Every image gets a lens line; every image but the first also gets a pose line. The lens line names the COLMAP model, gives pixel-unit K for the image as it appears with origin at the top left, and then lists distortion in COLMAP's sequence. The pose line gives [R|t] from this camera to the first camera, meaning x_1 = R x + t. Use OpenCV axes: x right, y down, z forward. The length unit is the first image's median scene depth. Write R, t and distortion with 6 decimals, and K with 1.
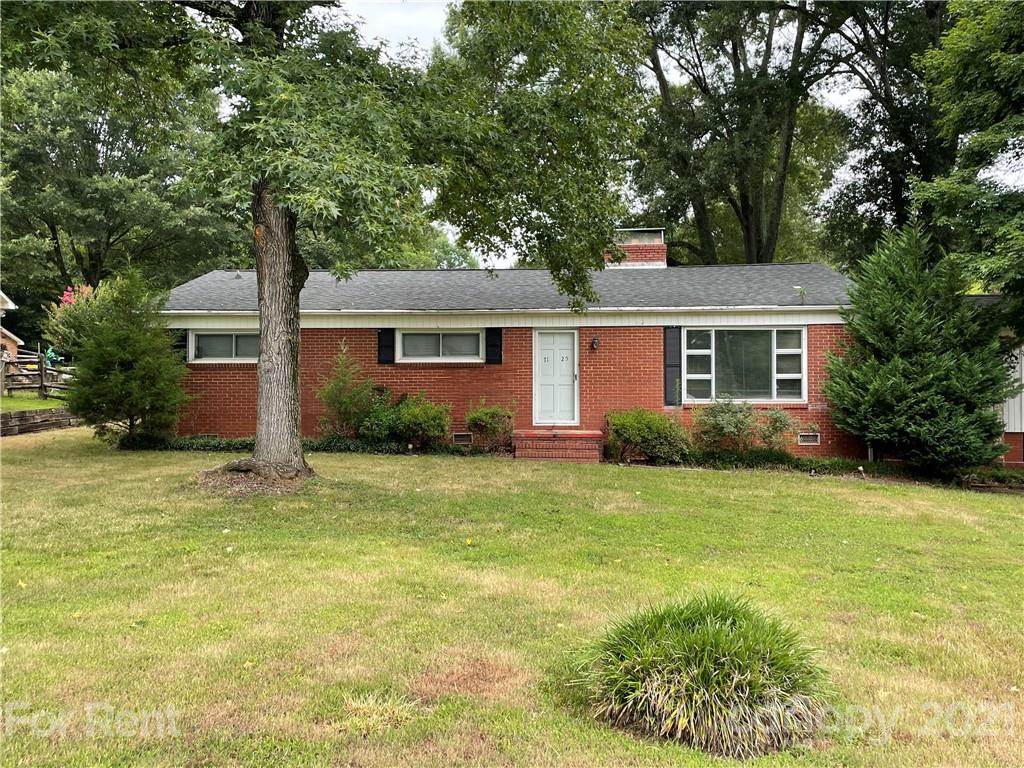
lens RADIAL K [[927.1, 0, 512.0], [0, 927.1, 384.0], [0, 0, 1]] dist [0.038402, -0.004988]
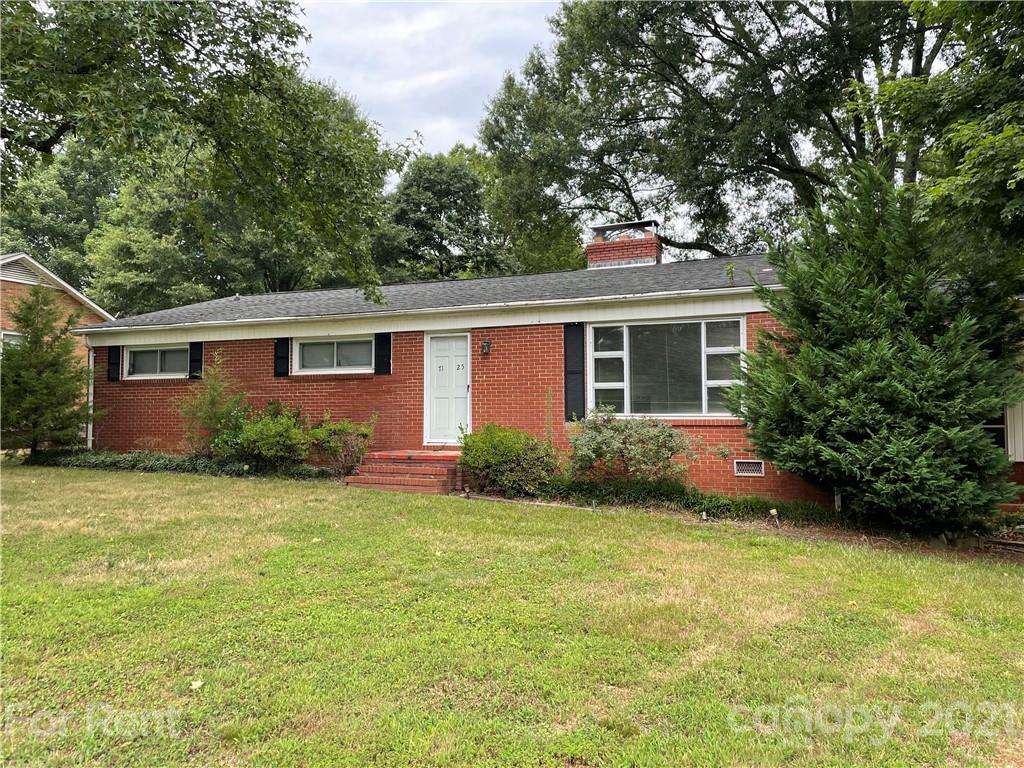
lens RADIAL K [[776.1, 0, 512.0], [0, 776.1, 384.0], [0, 0, 1]] dist [0.003337, -0.000833]
pose [[0.945479, -0.014061, -0.325380, 0.336896], [0.001584, 0.999254, -0.038581, 0.016043], [0.325680, 0.035962, 0.944796, 0.349331]]
